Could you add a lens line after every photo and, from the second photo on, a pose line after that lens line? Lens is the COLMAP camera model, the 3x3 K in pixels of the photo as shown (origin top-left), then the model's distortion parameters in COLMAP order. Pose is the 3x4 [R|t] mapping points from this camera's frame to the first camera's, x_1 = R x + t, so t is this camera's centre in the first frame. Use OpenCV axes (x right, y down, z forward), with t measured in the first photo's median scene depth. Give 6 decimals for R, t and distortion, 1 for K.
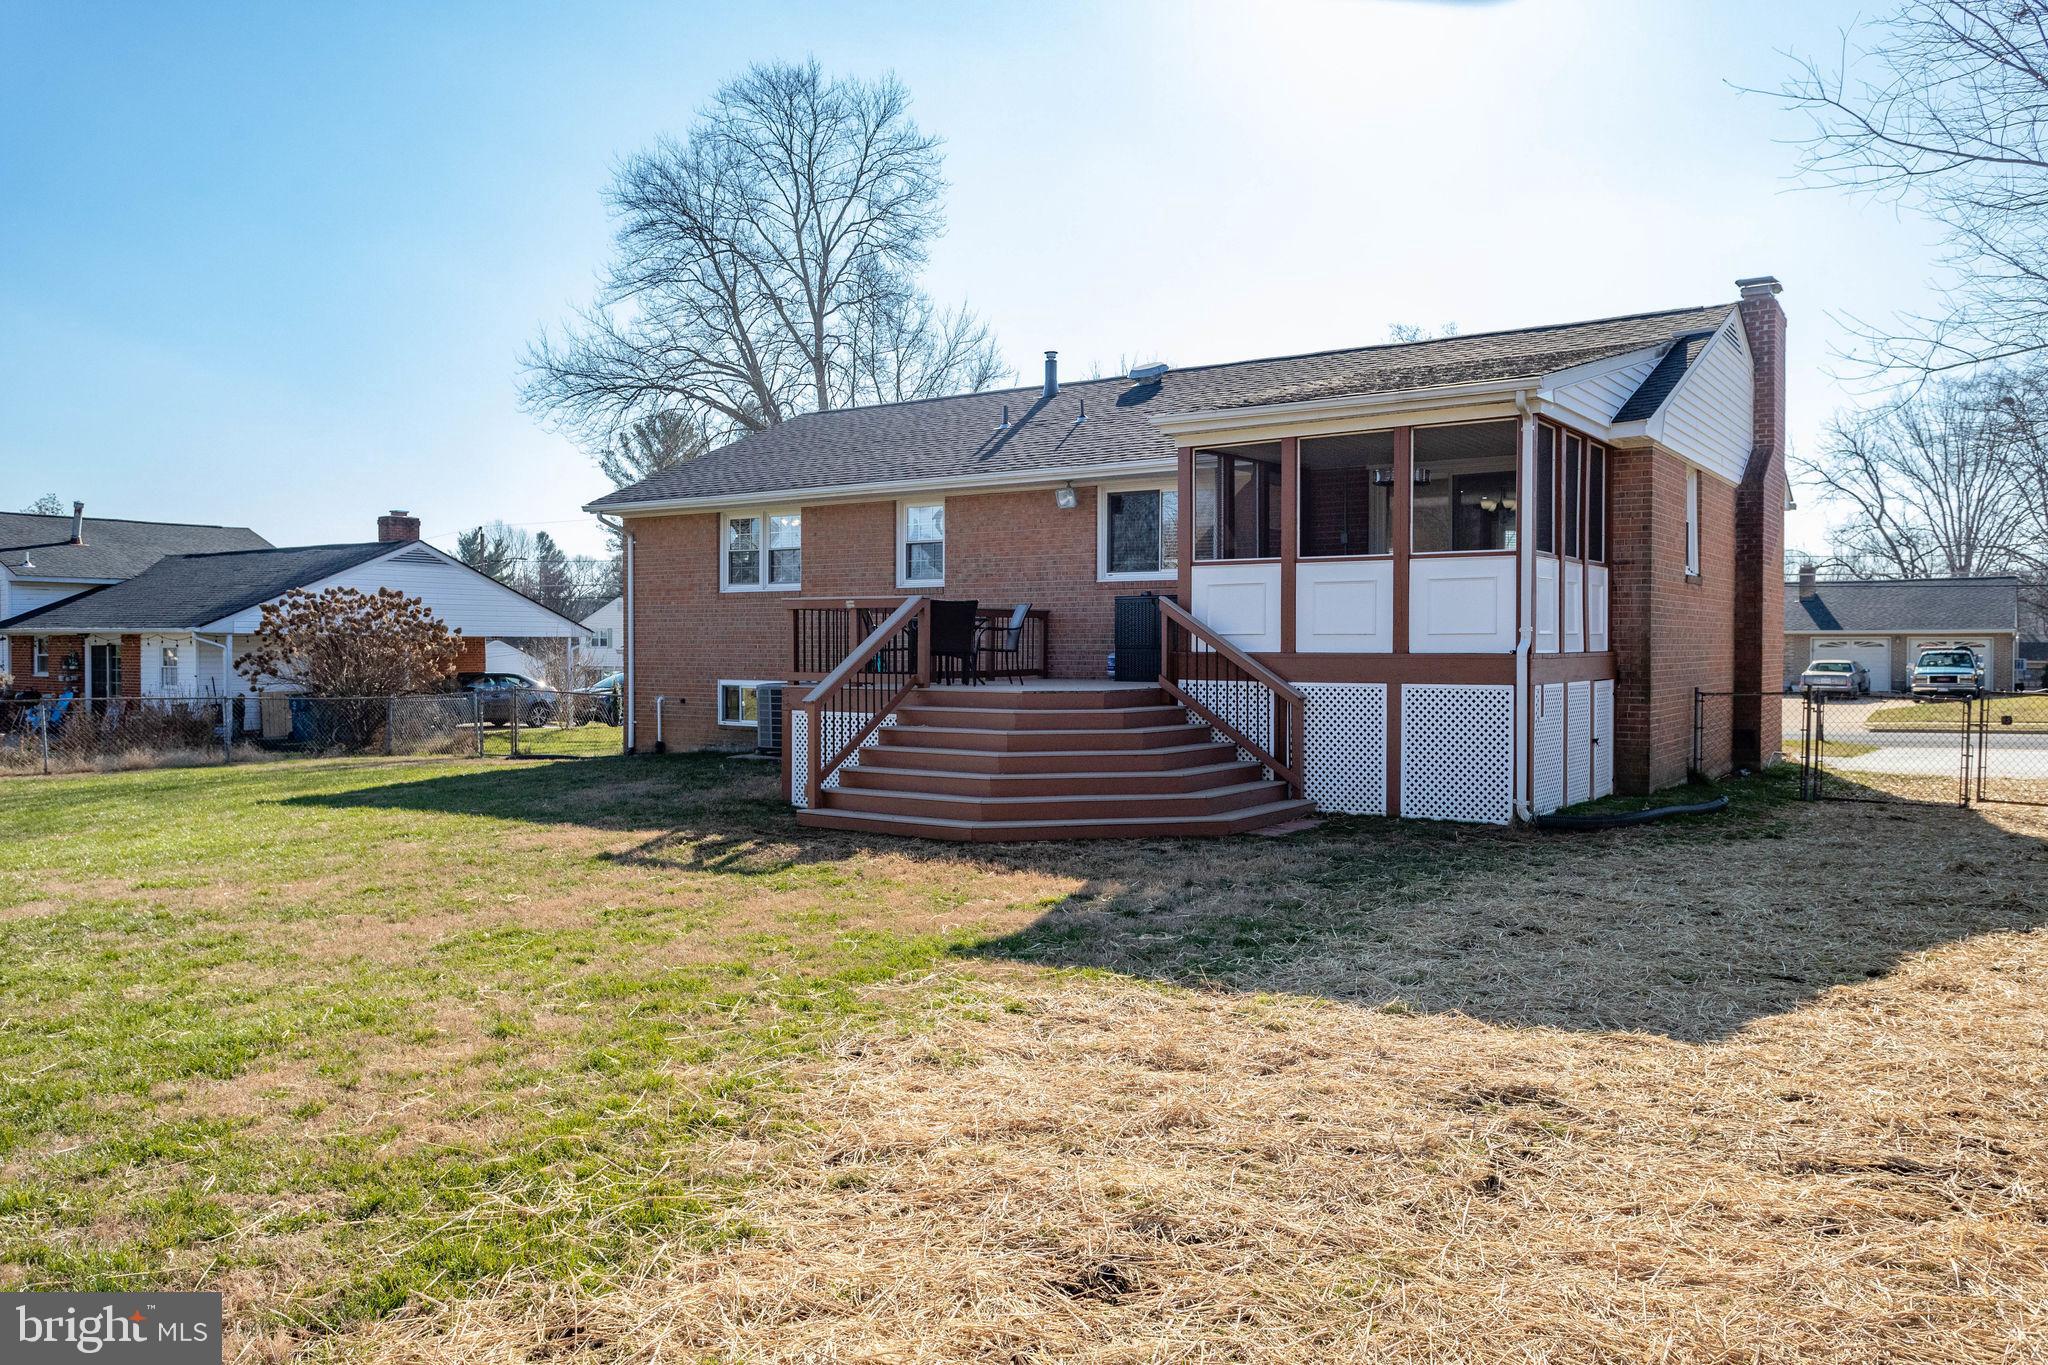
lens RADIAL K [[1574.1, 0, 1010.8], [0, 1574.1, 652.0], [0, 0, 1]] dist [0.021774, 0.001320]
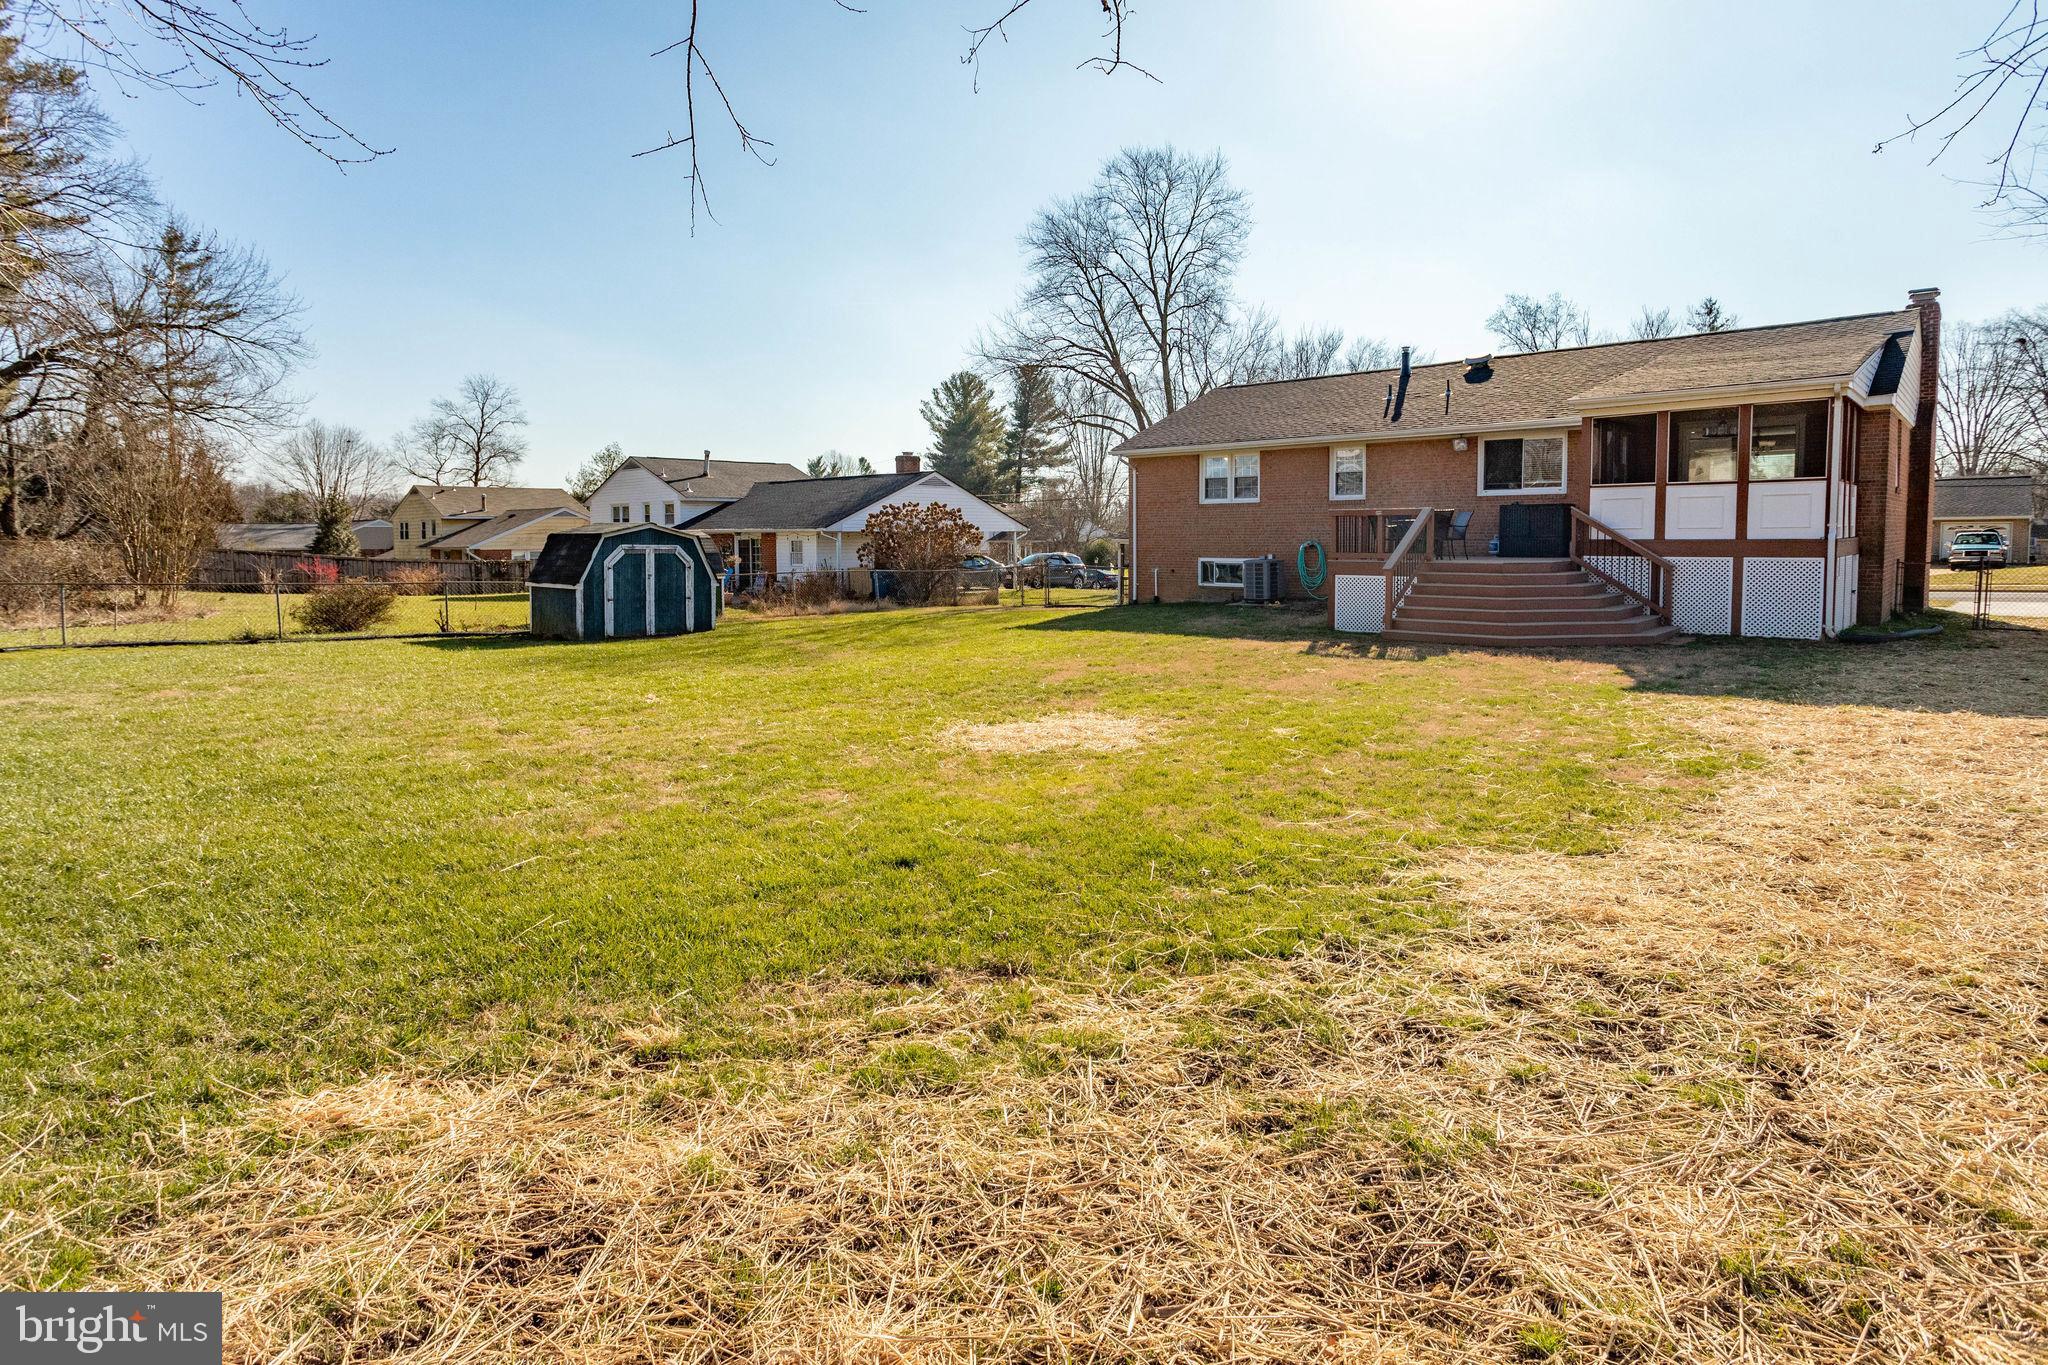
lens RADIAL K [[1098.8, 0, 1063.1], [0, 1098.8, 597.0], [0, 0, 1]] dist [0.000679, 0.002723]
pose [[0.989872, -0.000522, -0.141961, -0.134635], [0.007978, 0.998618, 0.051955, -0.001910], [0.141738, -0.052562, 0.988508, -0.119007]]
